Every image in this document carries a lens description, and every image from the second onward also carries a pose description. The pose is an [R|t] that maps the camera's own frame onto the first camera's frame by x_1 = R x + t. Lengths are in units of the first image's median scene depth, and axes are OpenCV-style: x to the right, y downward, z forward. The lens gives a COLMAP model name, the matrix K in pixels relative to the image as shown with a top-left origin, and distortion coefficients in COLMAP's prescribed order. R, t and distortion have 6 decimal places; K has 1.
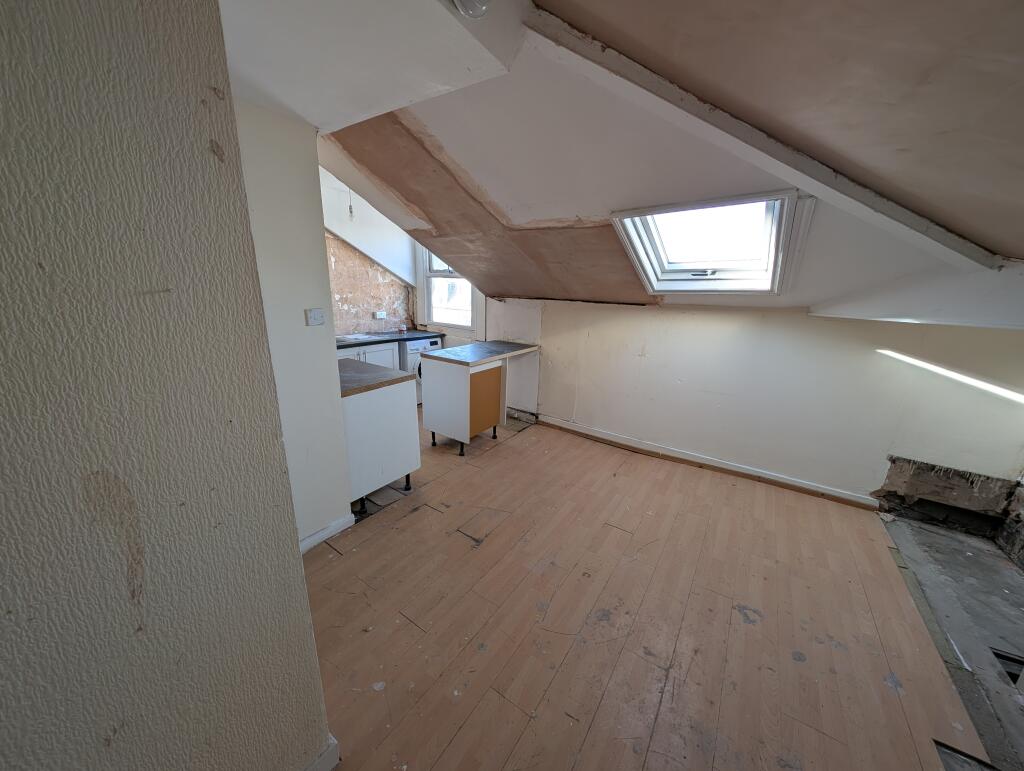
lens RADIAL K [[362.5, 0, 510.4], [0, 362.5, 387.1], [0, 0, 1]] dist [0.008289, -0.004294]
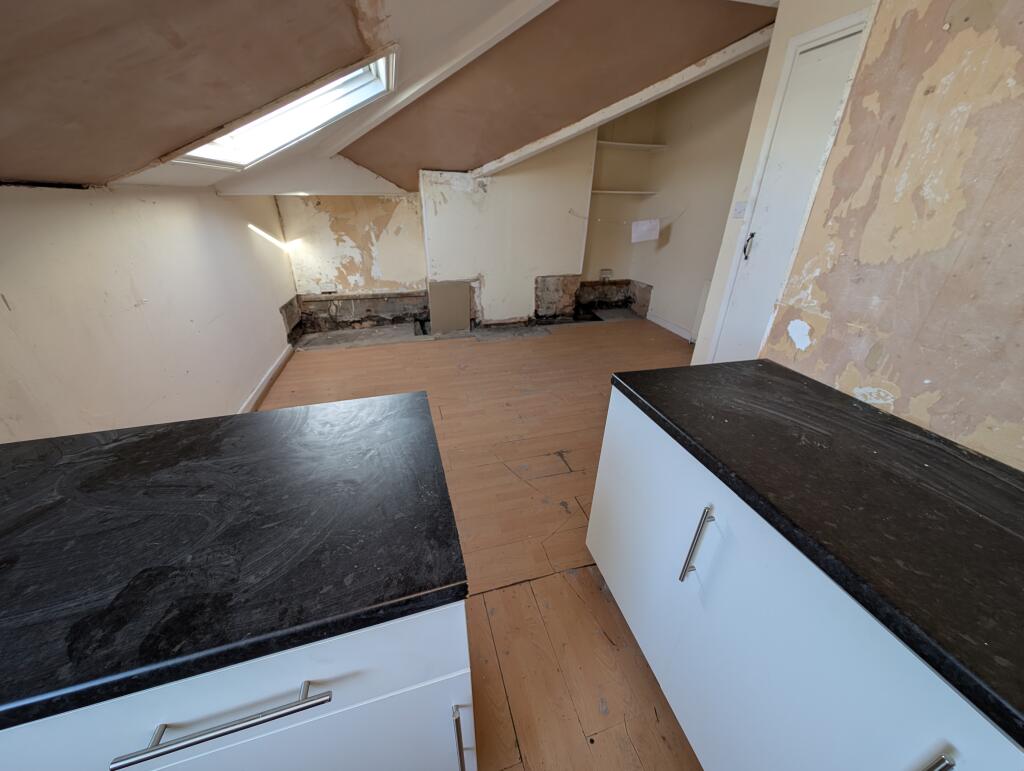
lens RADIAL K [[362.5, 0, 510.4], [0, 362.5, 387.1], [0, 0, 1]] dist [0.008289, -0.004294]
pose [[-0.773284, -0.320082, 0.547338, -0.302365], [0.137284, 0.758231, 0.637368, -0.233117], [-0.619019, 0.568008, -0.542386, 0.980834]]
